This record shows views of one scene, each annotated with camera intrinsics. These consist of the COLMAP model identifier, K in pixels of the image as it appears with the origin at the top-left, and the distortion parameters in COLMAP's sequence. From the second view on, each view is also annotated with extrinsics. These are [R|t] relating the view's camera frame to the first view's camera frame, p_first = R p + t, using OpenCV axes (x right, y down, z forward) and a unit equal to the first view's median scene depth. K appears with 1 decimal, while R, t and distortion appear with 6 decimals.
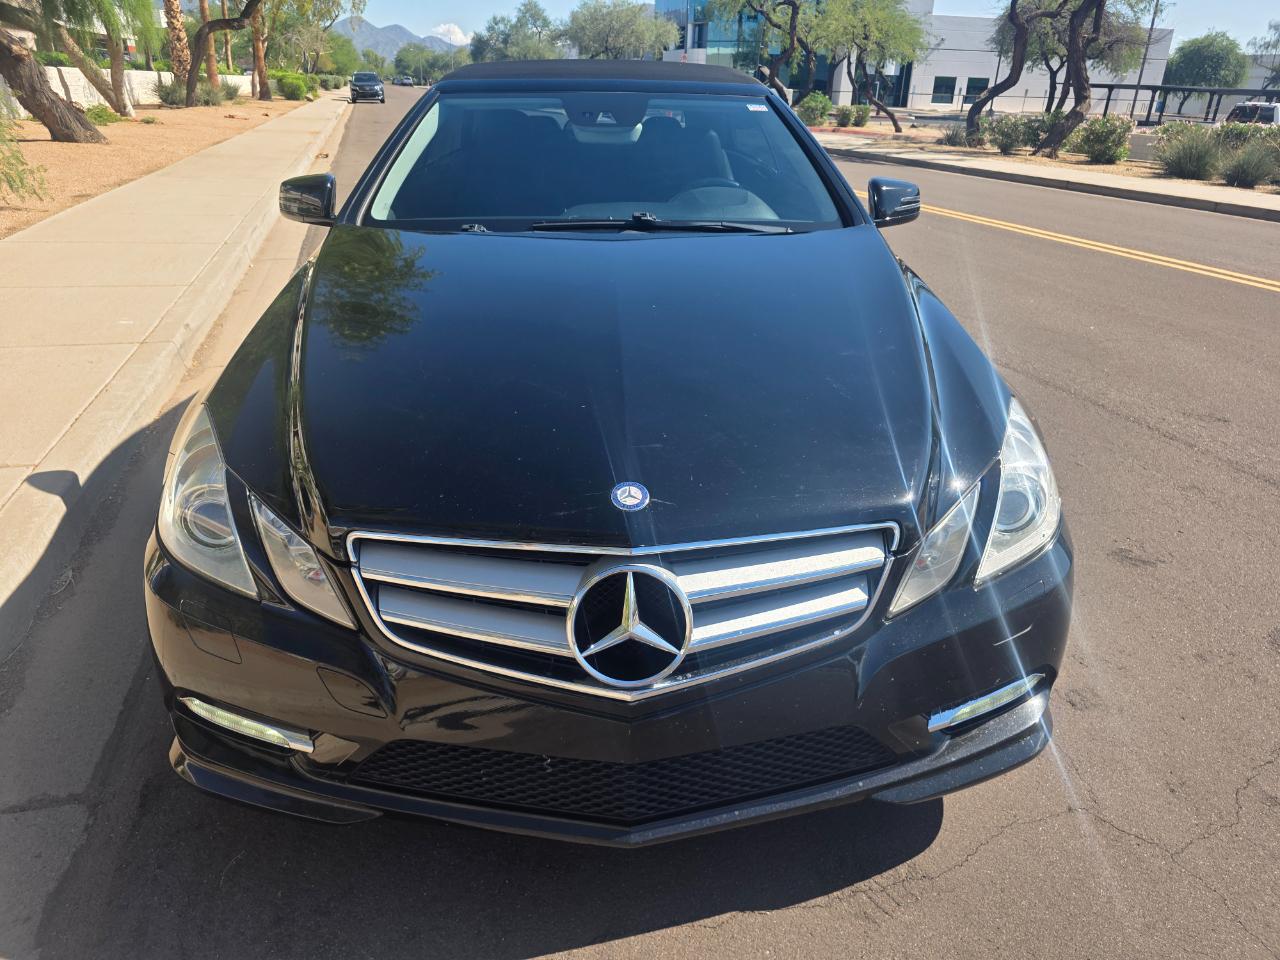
lens RADIAL K [[896.2, 0, 657.2], [0, 896.2, 462.8], [0, 0, 1]] dist [0.036864, -0.039179]
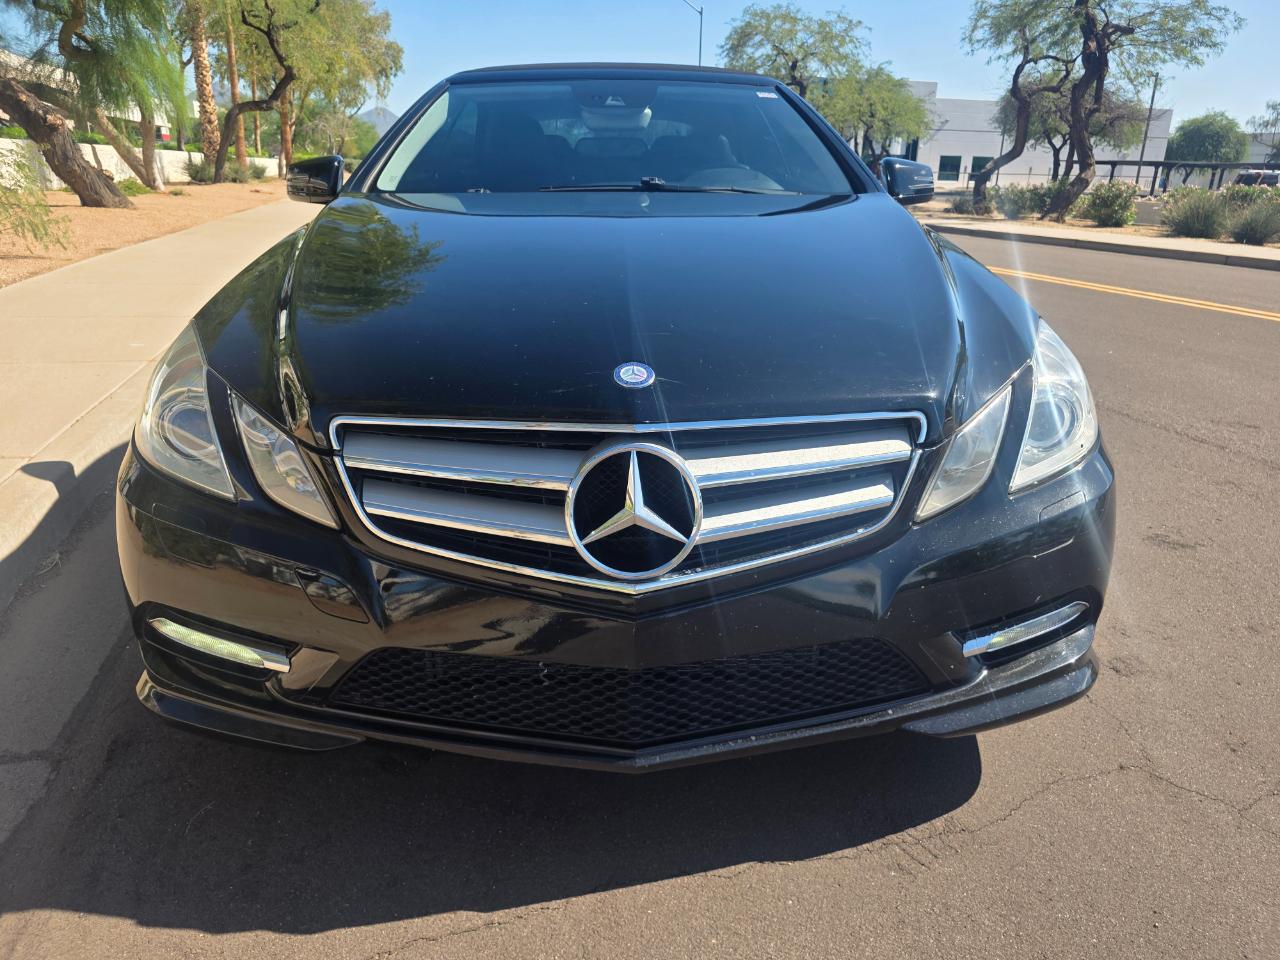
lens RADIAL K [[896.2, 0, 657.2], [0, 896.2, 462.8], [0, 0, 1]] dist [0.036864, -0.039179]
pose [[0.999872, -0.004106, -0.015495, 0.005867], [0.002764, 0.996326, -0.085601, 0.159825], [0.015790, 0.085547, 0.996209, 0.064125]]
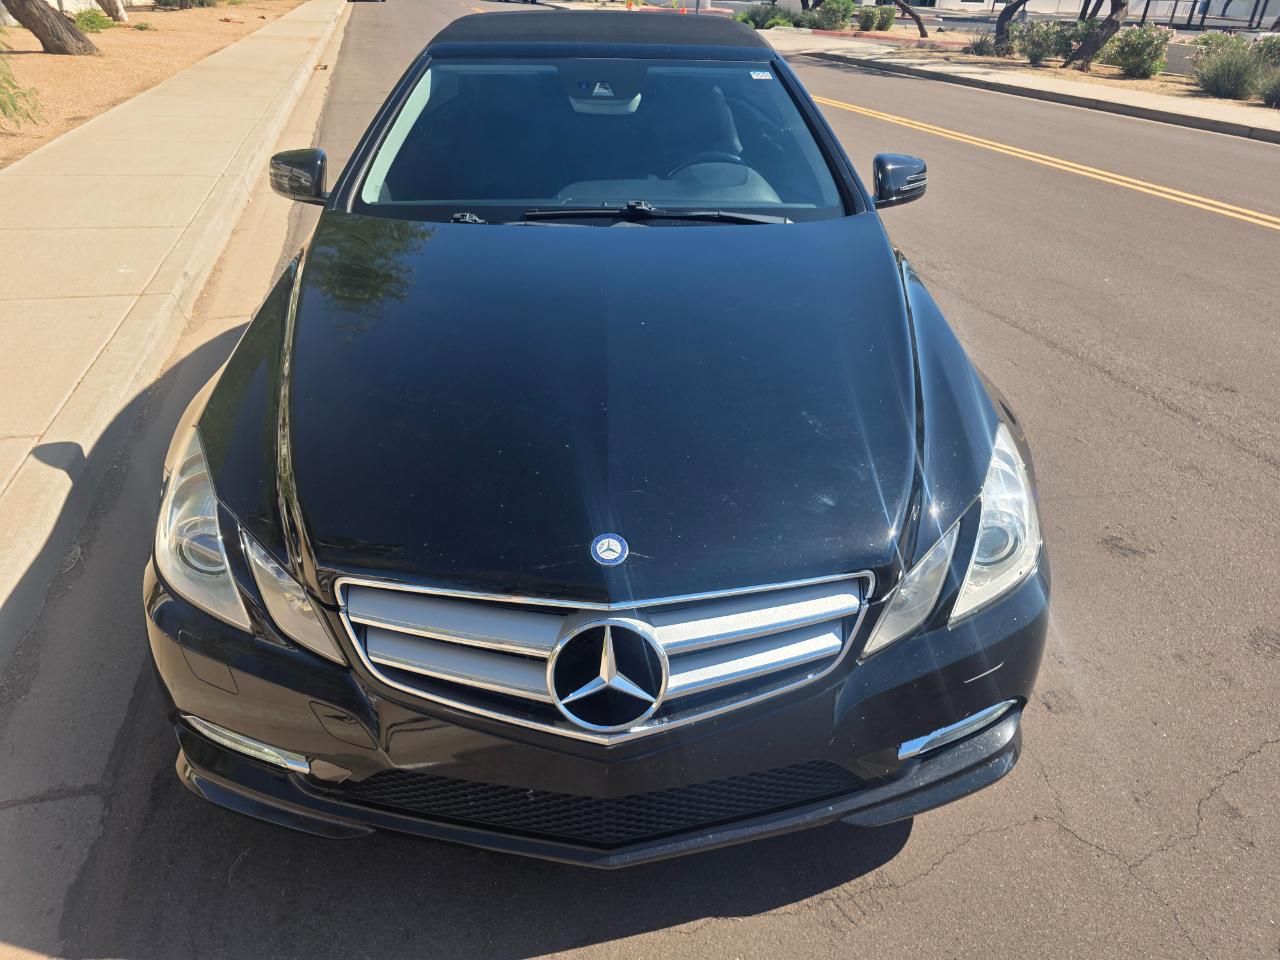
lens RADIAL K [[898.1, 0, 651.3], [0, 898.1, 469.0], [0, 0, 1]] dist [0.036369, -0.039155]
pose [[0.999781, 0.013526, -0.015972, 0.025096], [-0.011814, 0.994630, 0.102820, -0.122891], [0.017277, -0.102609, 0.994572, -0.005694]]
